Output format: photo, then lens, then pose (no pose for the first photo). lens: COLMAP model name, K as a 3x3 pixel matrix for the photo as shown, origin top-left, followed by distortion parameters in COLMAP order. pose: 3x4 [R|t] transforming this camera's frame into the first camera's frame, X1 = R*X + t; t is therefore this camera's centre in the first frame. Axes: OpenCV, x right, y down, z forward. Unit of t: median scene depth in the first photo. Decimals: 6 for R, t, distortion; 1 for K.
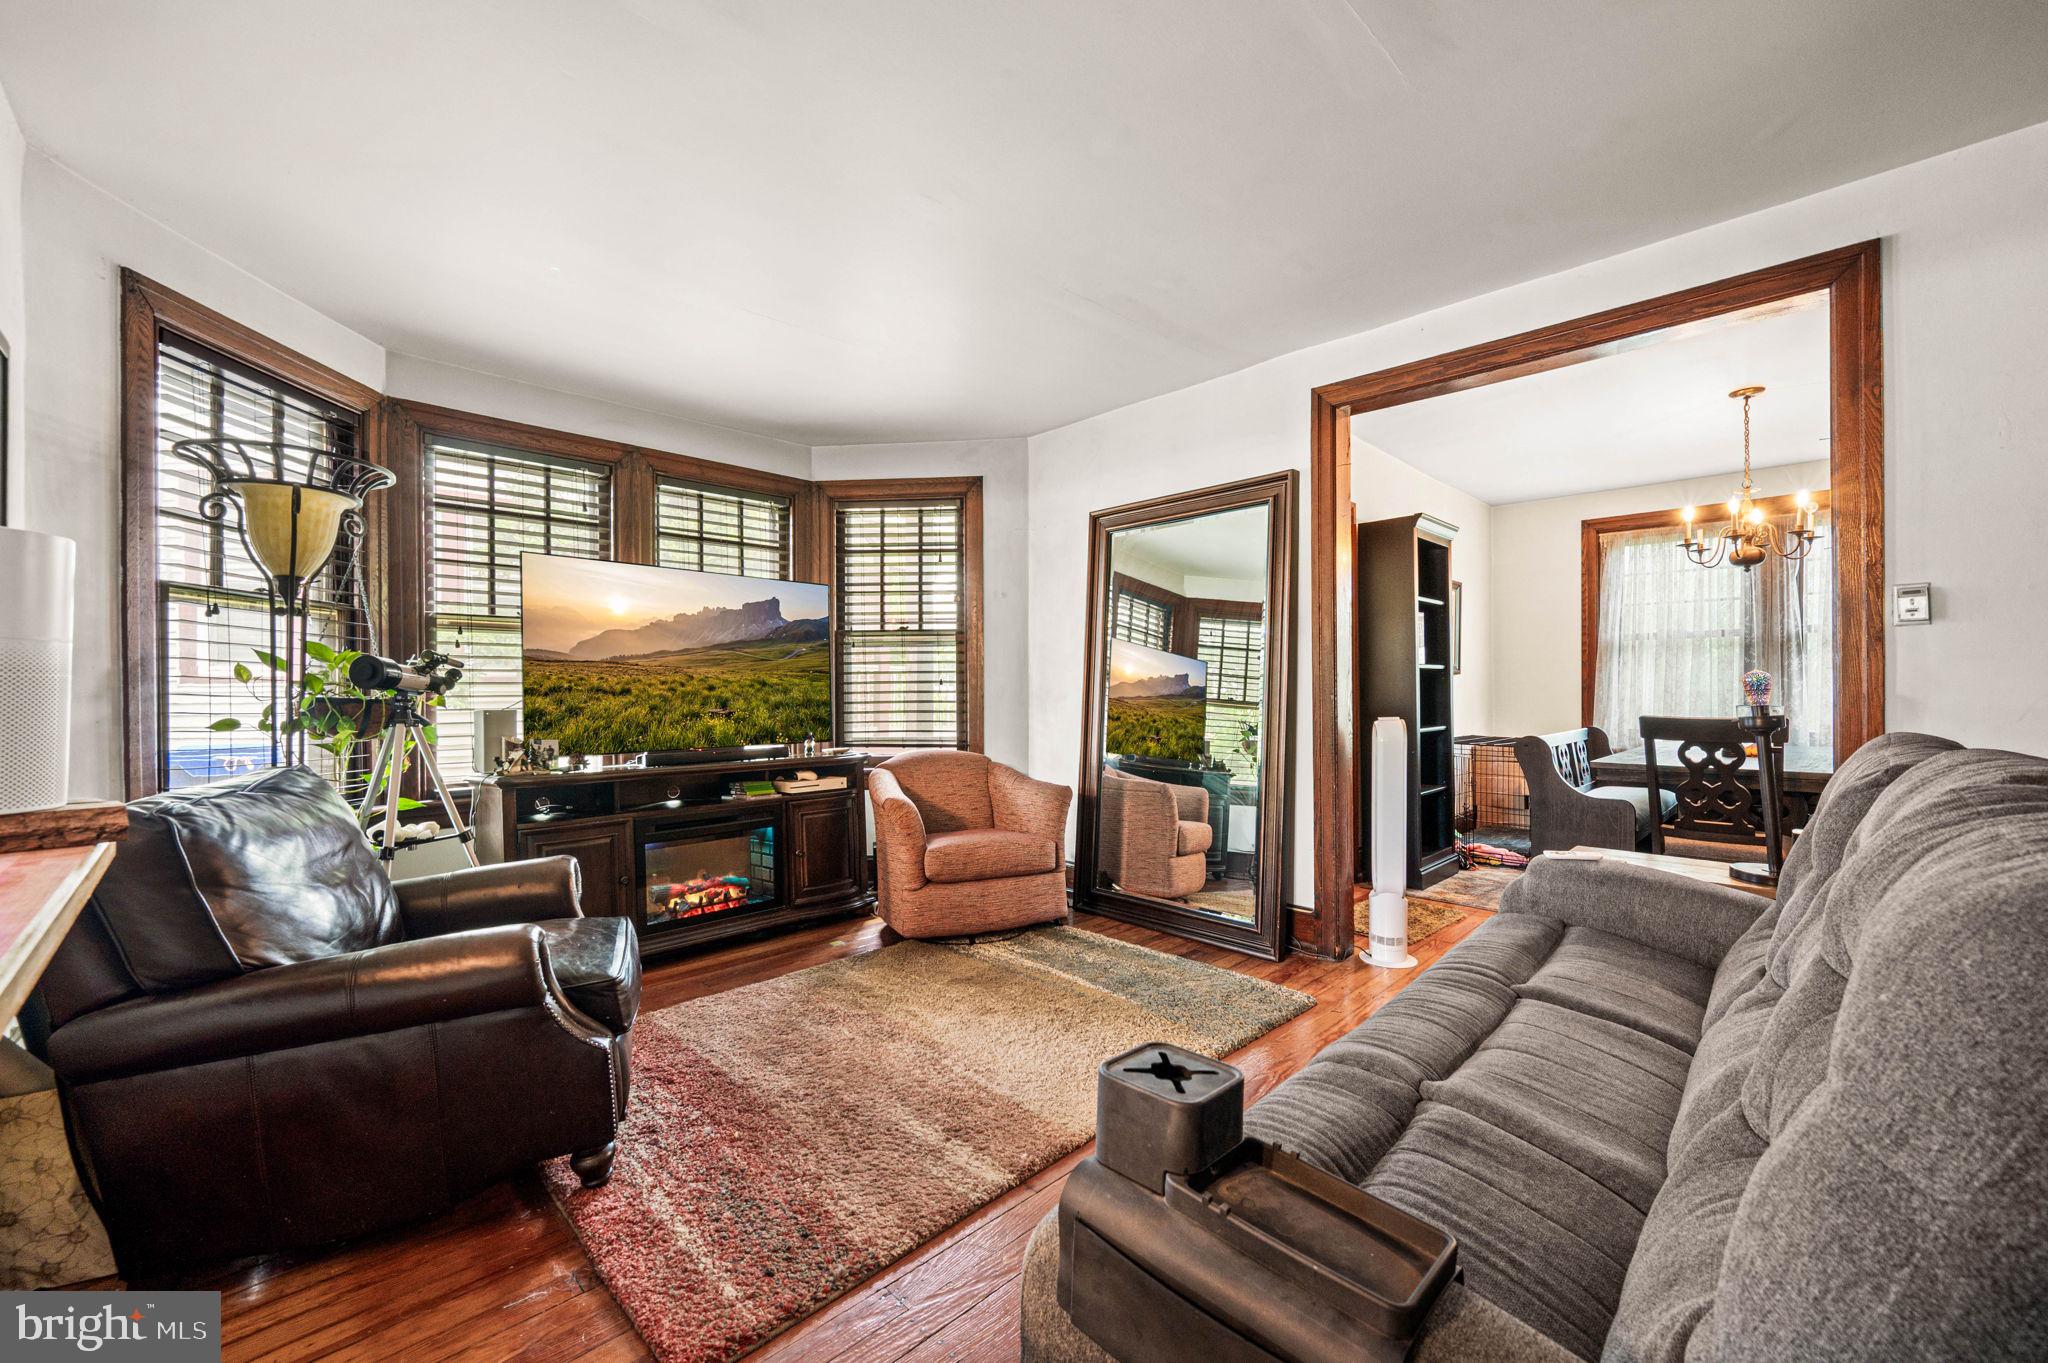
lens RADIAL K [[801.2, 0, 1006.5], [0, 801.2, 689.4], [0, 0, 1]] dist [0.001836, 0.000166]
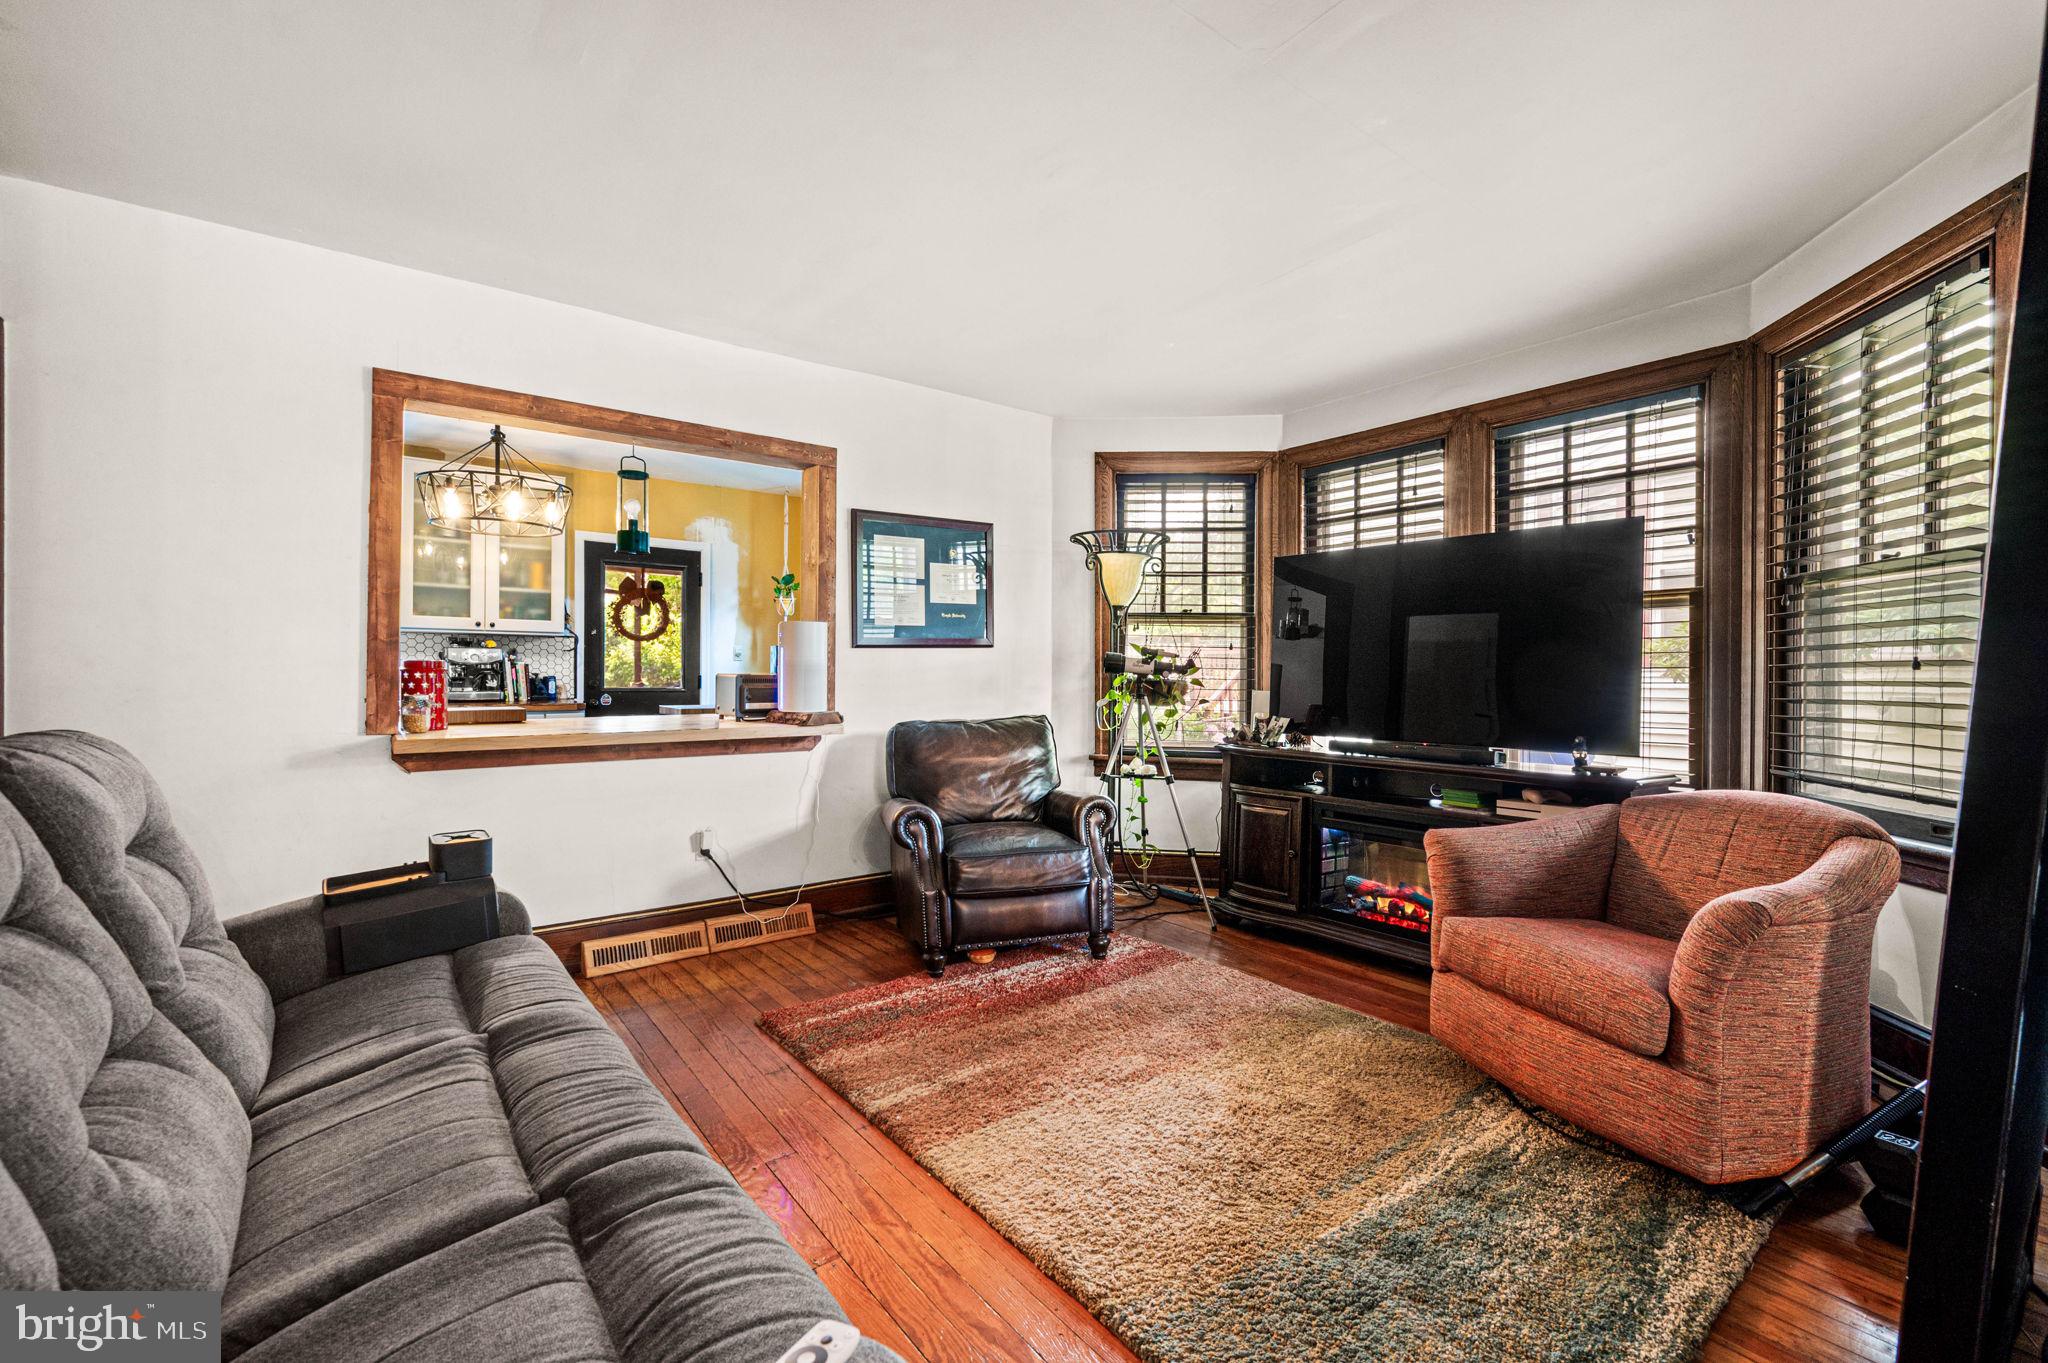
lens RADIAL K [[801.2, 0, 1004.8], [0, 801.2, 670.1], [0, 0, 1]] dist [0.001836, 0.000166]
pose [[-0.086297, 0.008812, -0.996231, 0.642862], [0.005248, 0.999951, 0.008391, -0.019165], [0.996256, -0.004504, -0.086339, 0.731911]]
